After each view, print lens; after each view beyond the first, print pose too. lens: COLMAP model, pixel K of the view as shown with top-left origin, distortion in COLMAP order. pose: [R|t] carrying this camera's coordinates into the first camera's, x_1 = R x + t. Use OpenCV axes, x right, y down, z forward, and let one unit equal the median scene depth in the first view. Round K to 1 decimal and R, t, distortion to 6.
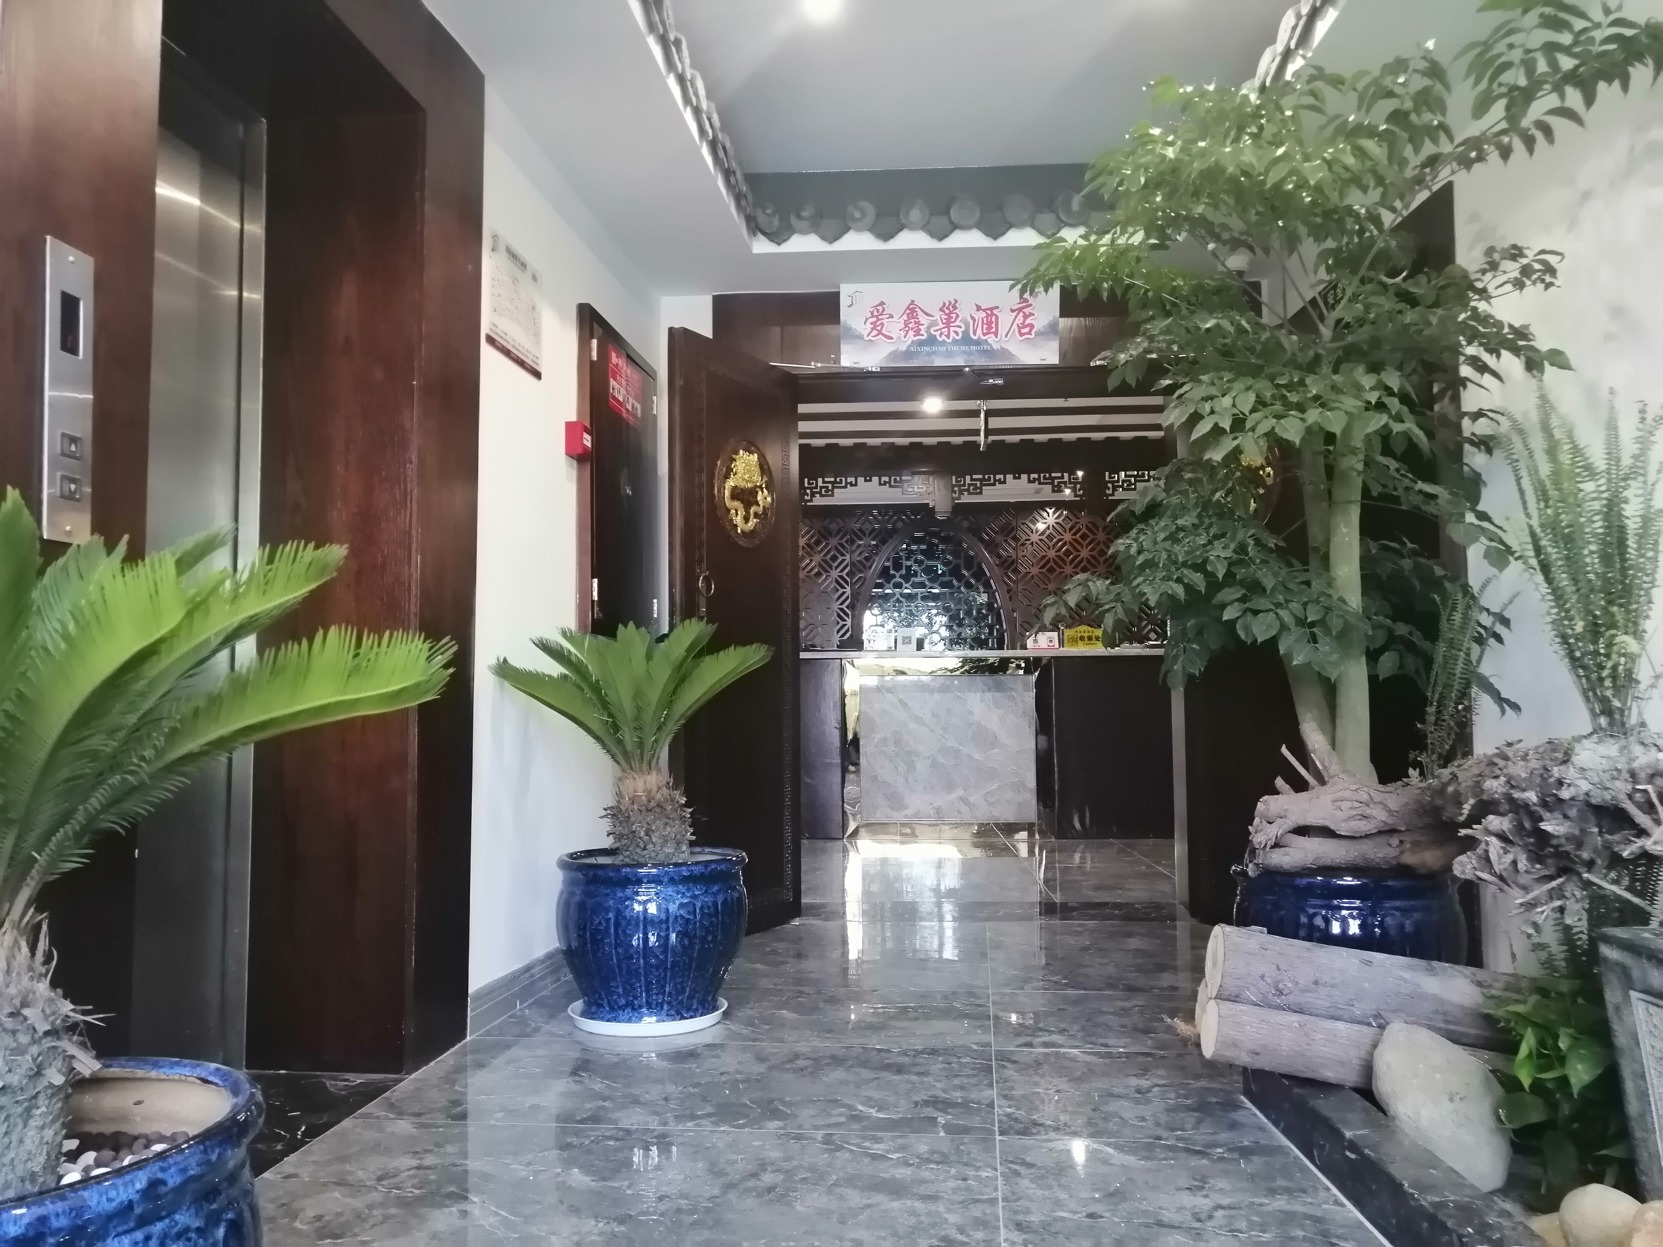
lens RADIAL K [[1267.0, 0, 831.5], [0, 1267.0, 623.5], [0, 0, 1]] dist [-0.010380, 0.048320]
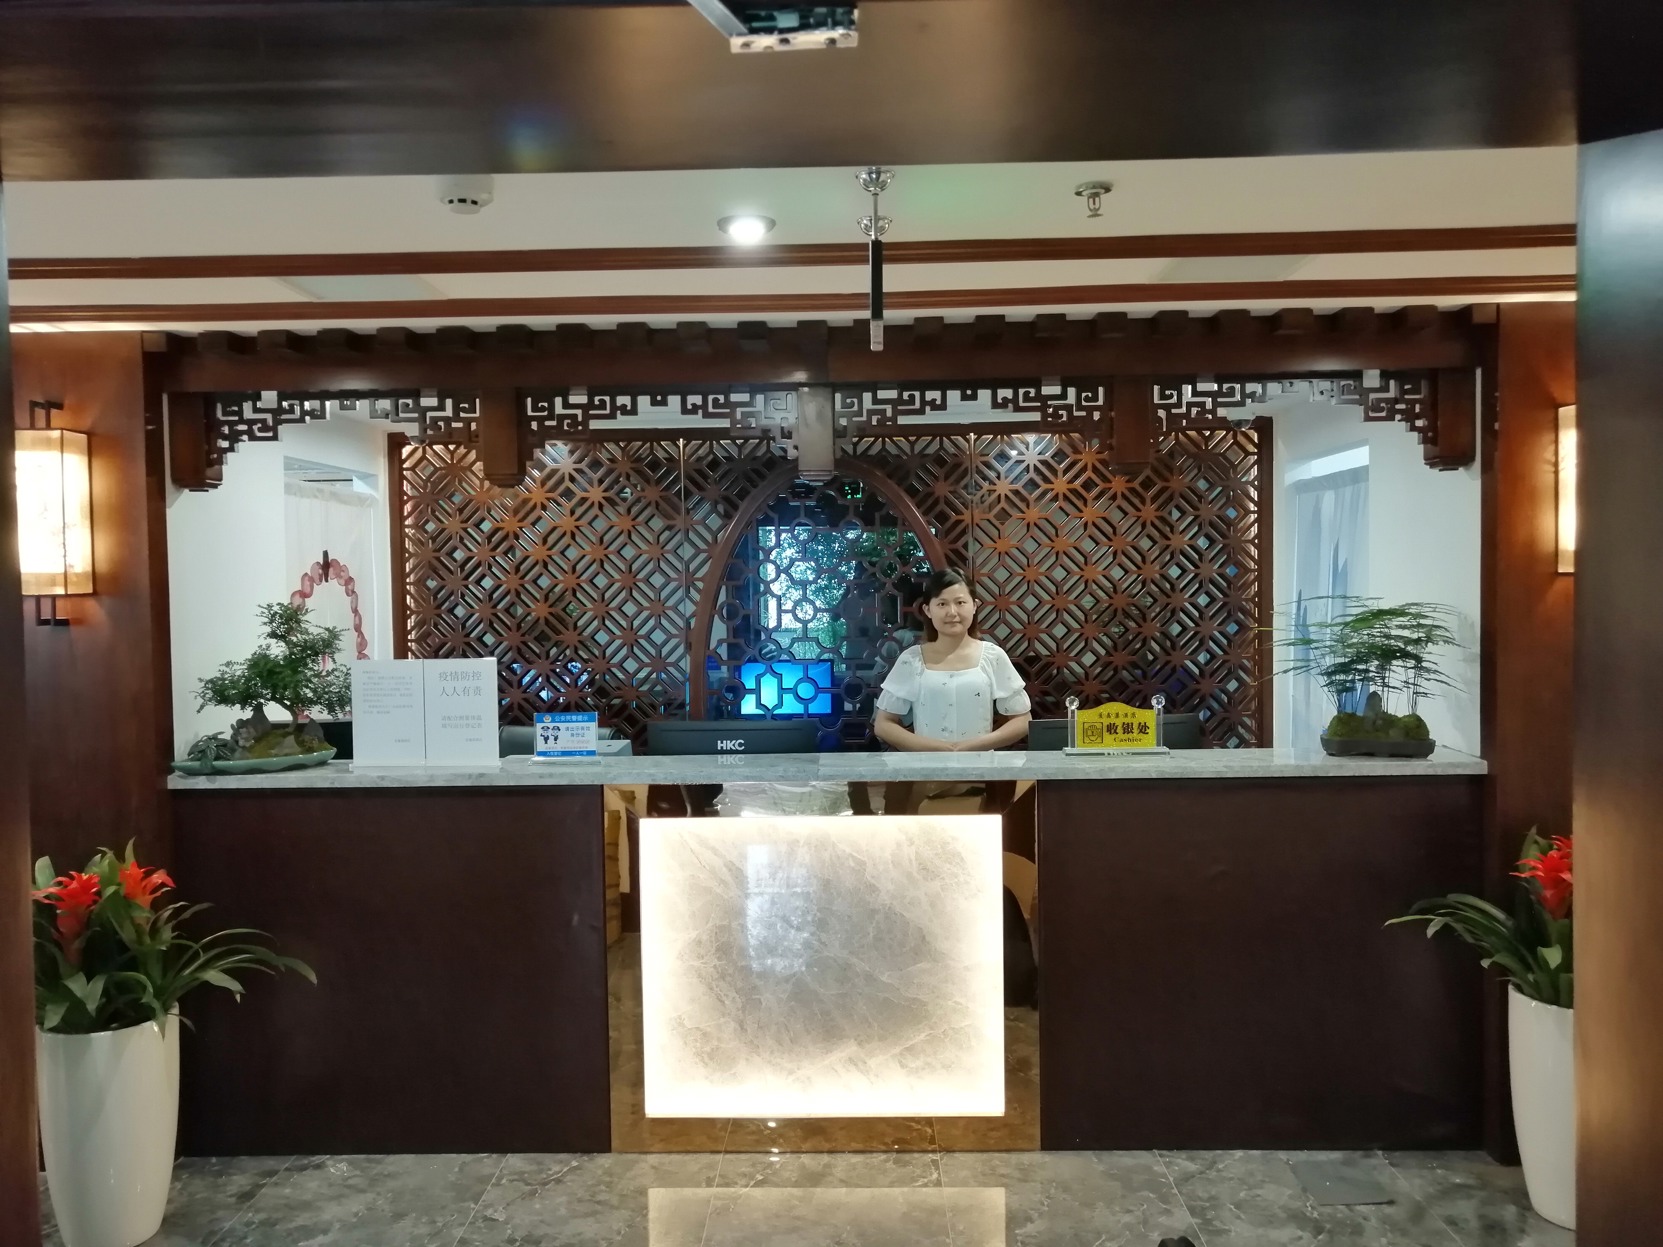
lens RADIAL K [[1267.0, 0, 831.5], [0, 1267.0, 623.5], [0, 0, 1]] dist [-0.010380, 0.048320]
pose [[0.999656, -0.003571, 0.026002, 0.081502], [0.000991, 0.995128, 0.098588, -0.077214], [-0.026227, -0.098529, 0.994789, 0.516020]]
